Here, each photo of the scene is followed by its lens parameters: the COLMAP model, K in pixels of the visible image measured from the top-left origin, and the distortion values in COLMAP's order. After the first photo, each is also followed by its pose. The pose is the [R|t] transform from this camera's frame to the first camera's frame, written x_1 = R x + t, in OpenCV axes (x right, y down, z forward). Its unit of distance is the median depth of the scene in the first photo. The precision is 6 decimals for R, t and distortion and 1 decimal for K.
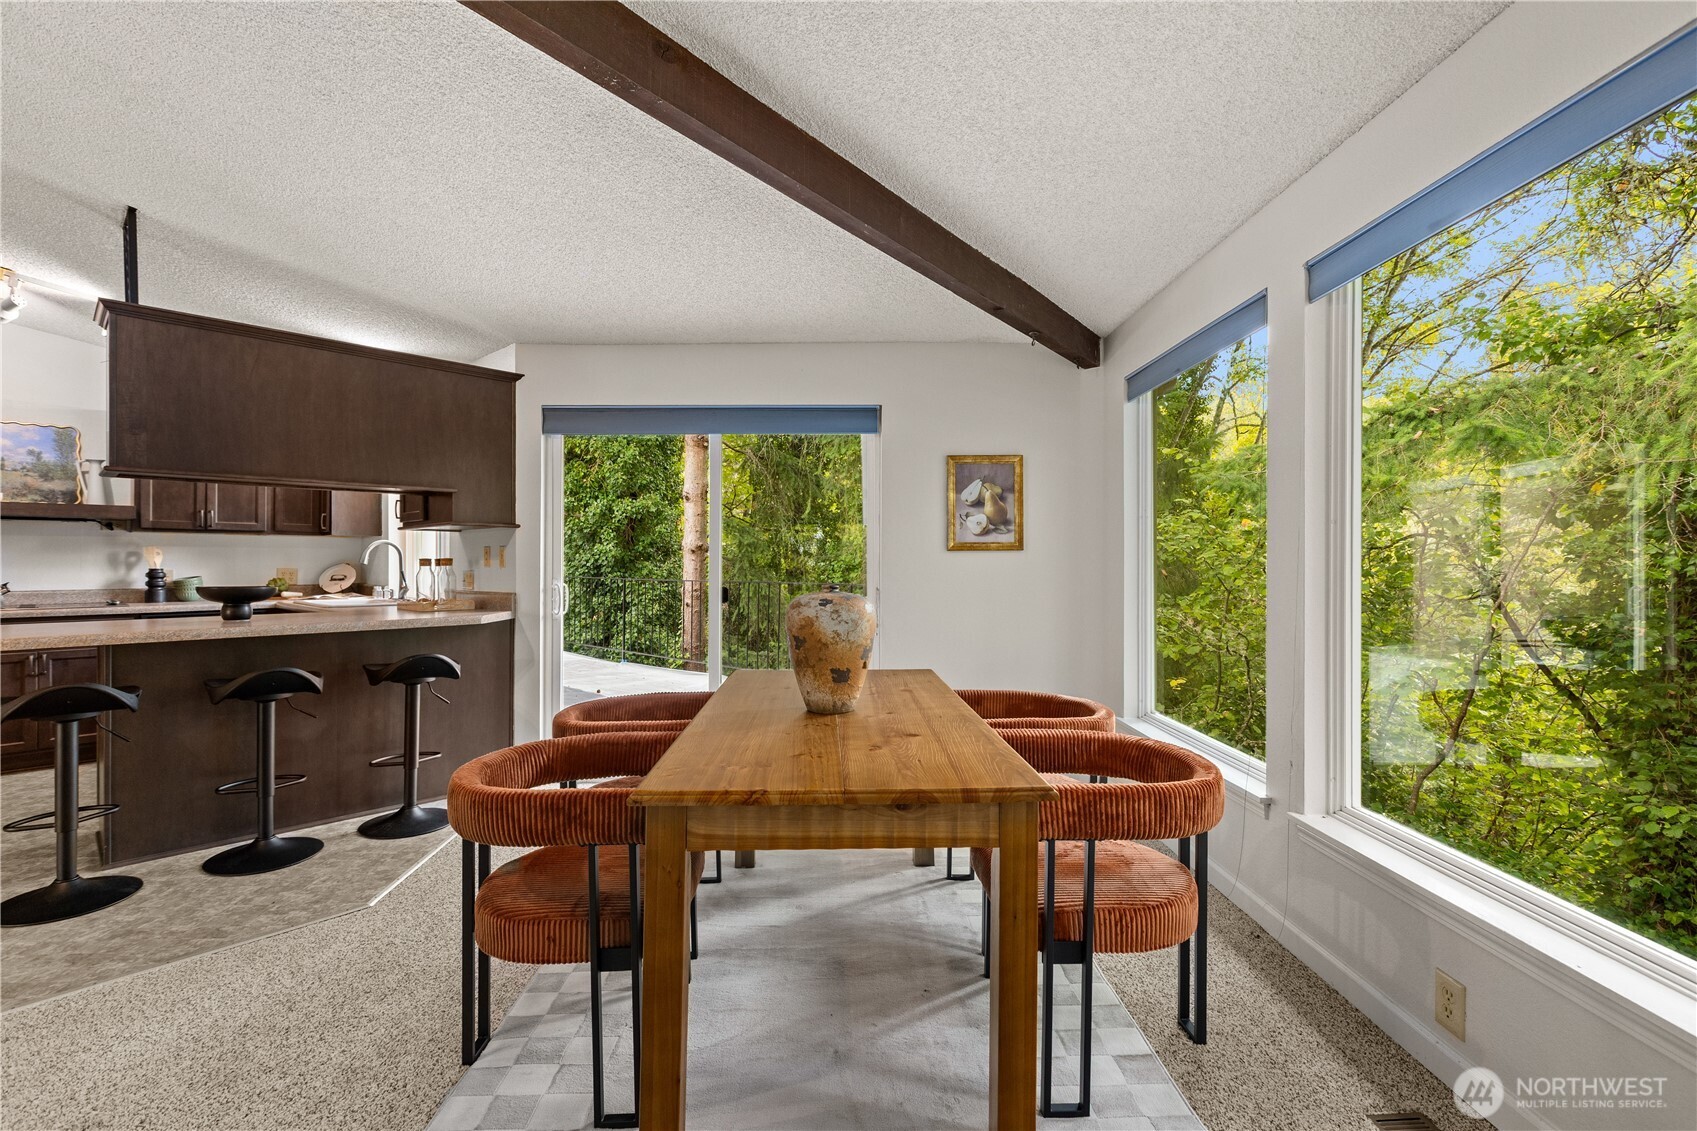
lens RADIAL K [[754.7, 0, 844.3], [0, 754.7, 563.5], [0, 0, 1]] dist [-0.000692, -0.000704]
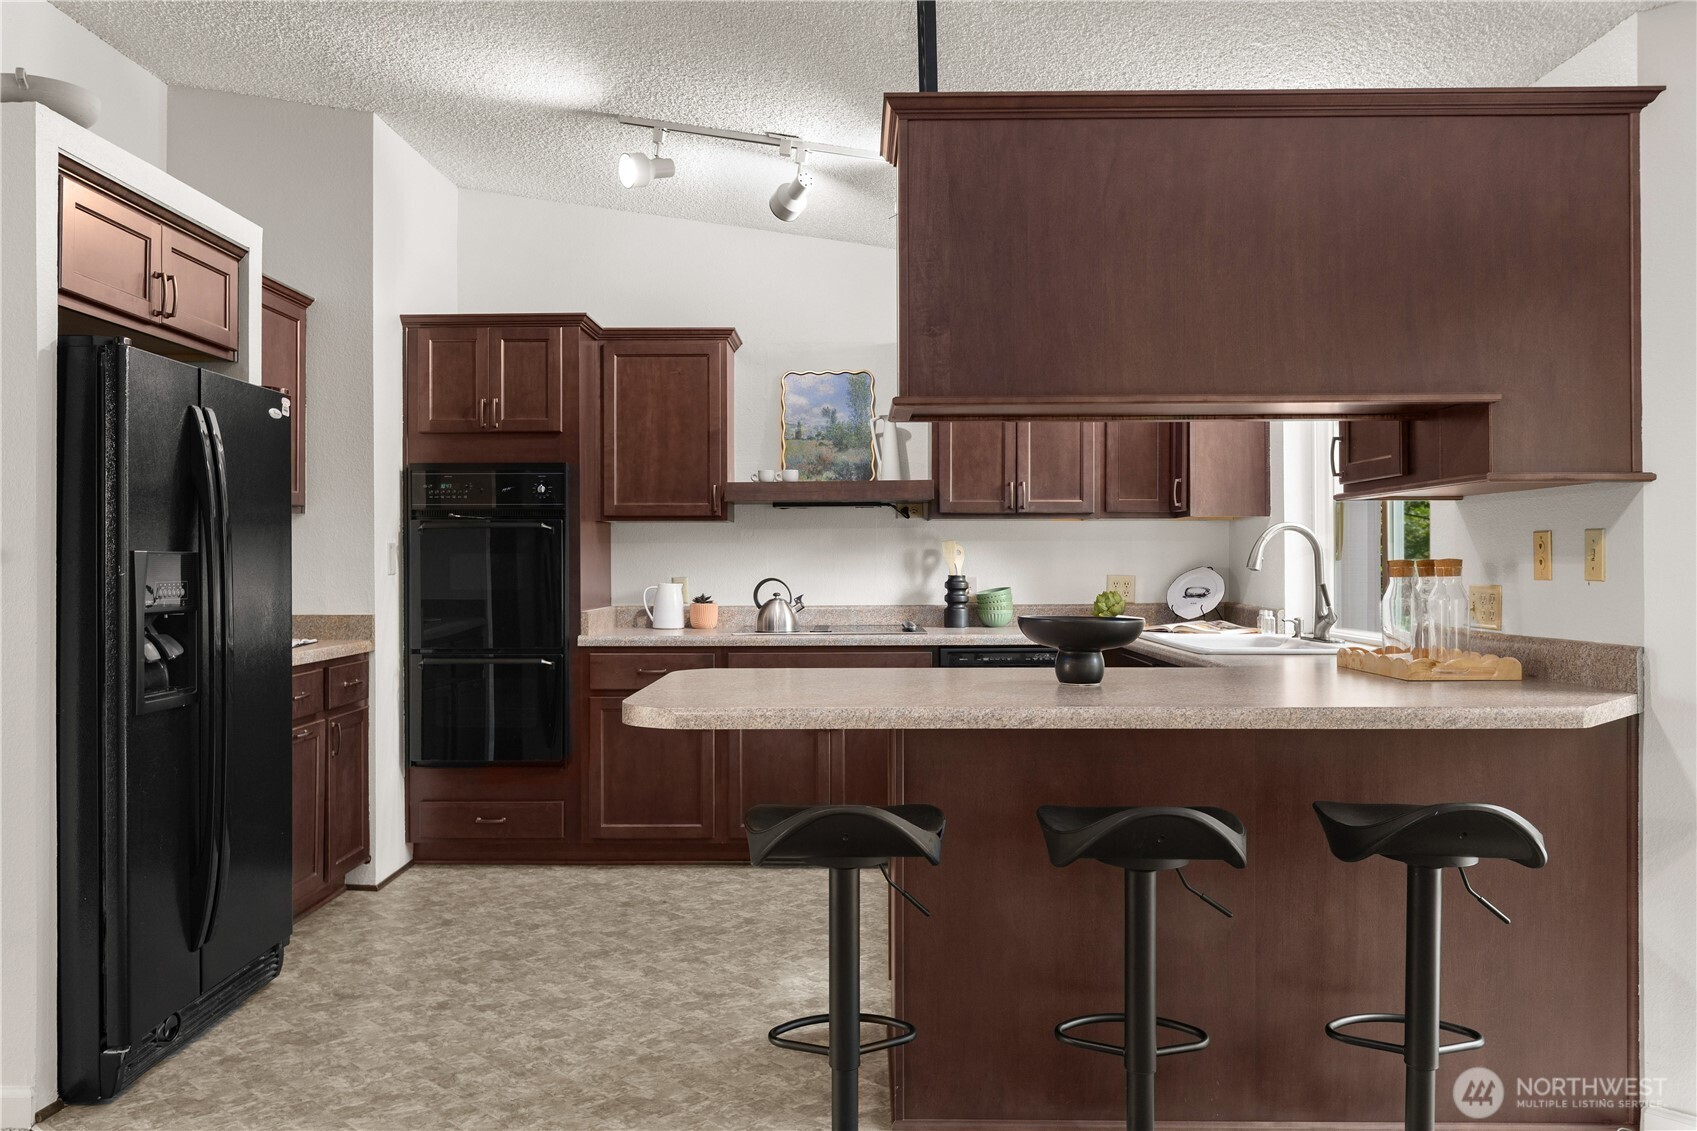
lens RADIAL K [[1243.5, 0, 850.8], [0, 1243.5, 550.7], [0, 0, 1]] dist [0.018821, -0.003288]
pose [[0.682327, -0.008228, -0.731001, -0.225136], [0.001904, 0.999953, -0.009479, -0.005358], [0.731045, 0.005076, 0.682311, 0.237180]]
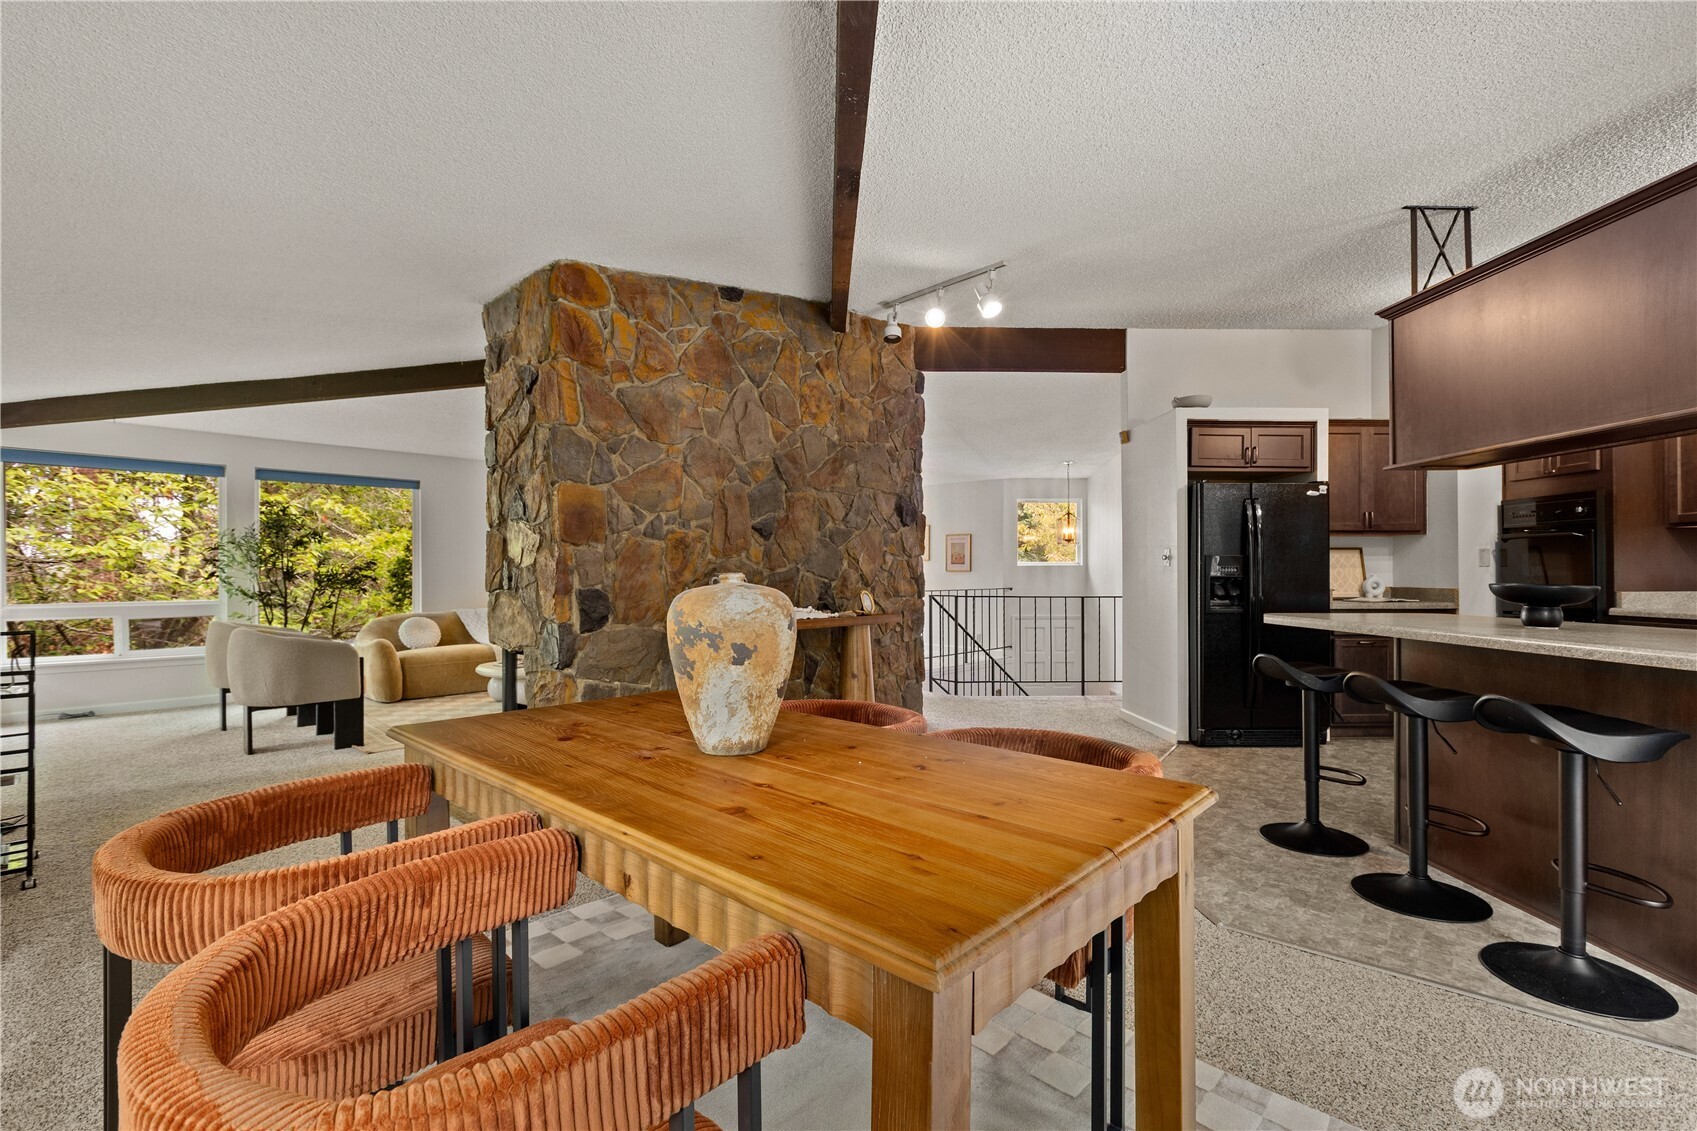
lens RADIAL K [[754.7, 0, 848.4], [0, 754.7, 567.0], [0, 0, 1]] dist [-0.000692, -0.000704]
pose [[-0.706595, -0.003551, -0.707609, 0.206994], [0.001269, 0.999979, -0.006286, 0.011850], [0.707617, -0.005340, -0.706576, 0.830872]]
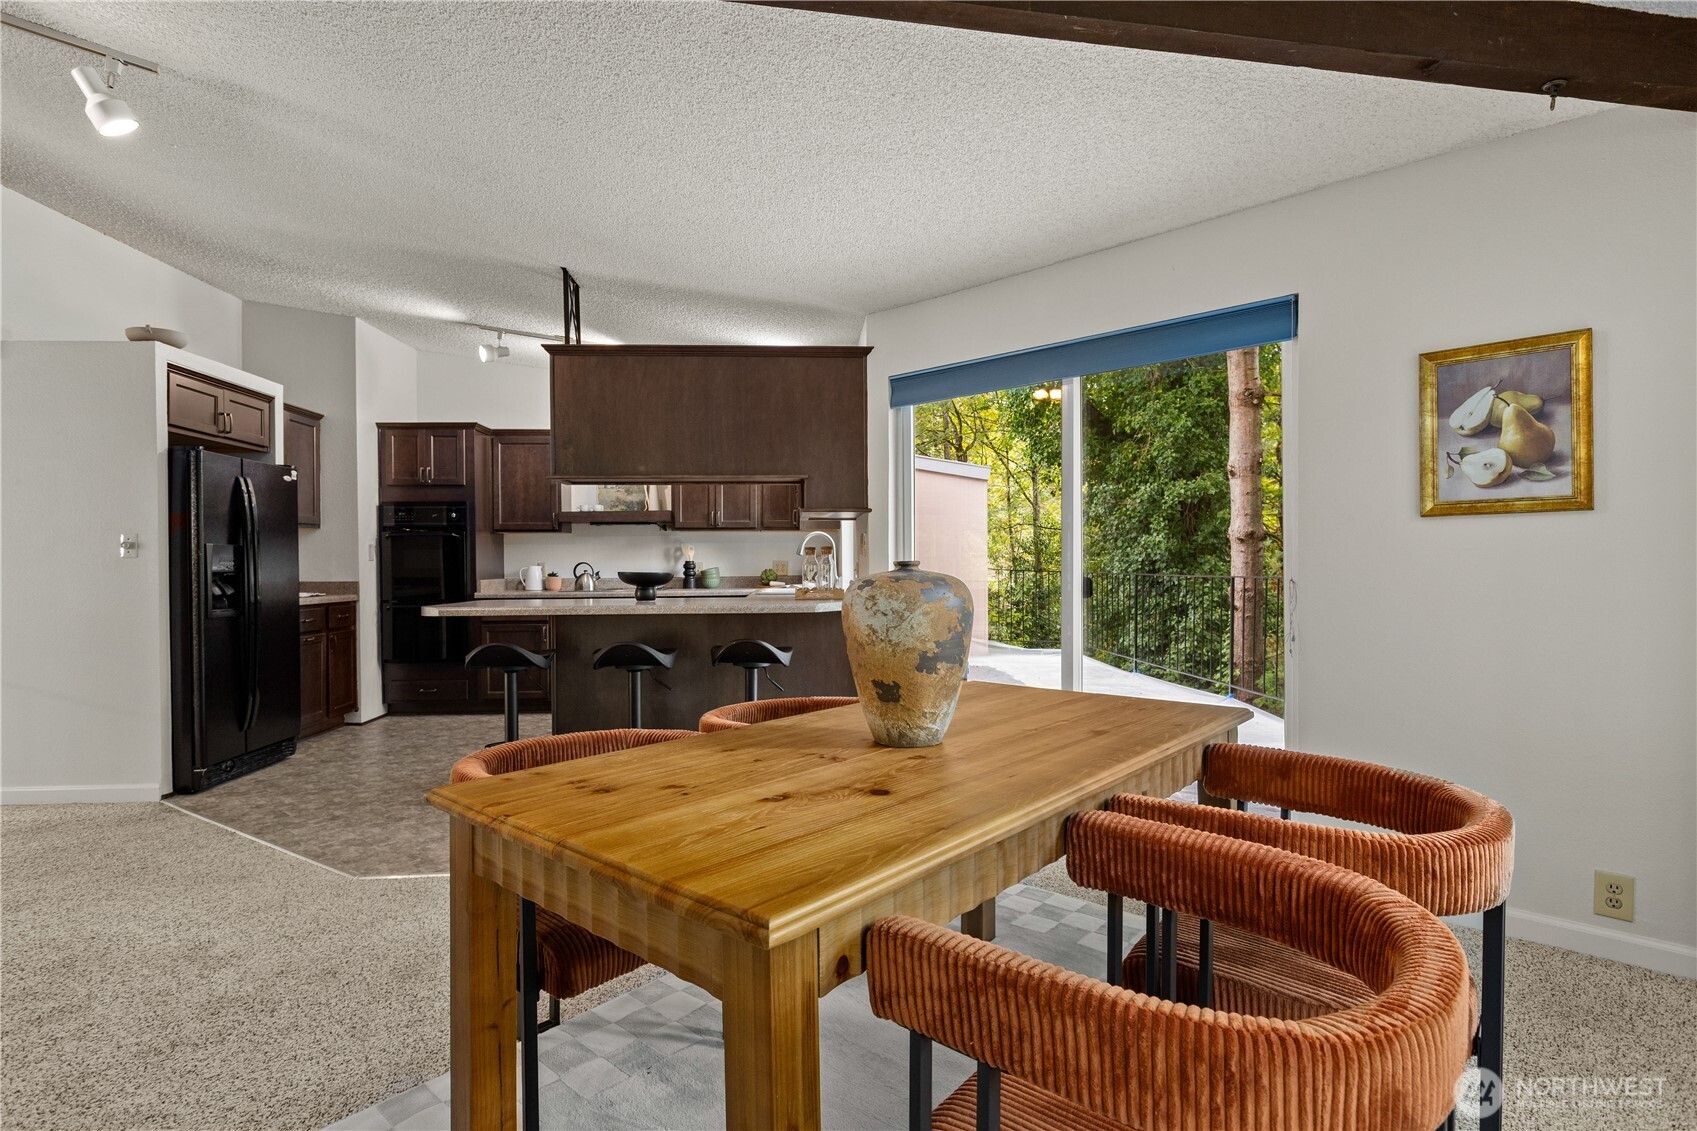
lens RADIAL K [[840.3, 0, 843.6], [0, 840.3, 569.2], [0, 0, 1]] dist [-0.000226, 0.000289]
pose [[0.730837, -0.000497, -0.682552, 0.238198], [0.006135, 0.999964, 0.005841, 0.015924], [0.682525, -0.008457, 0.730813, 0.204249]]
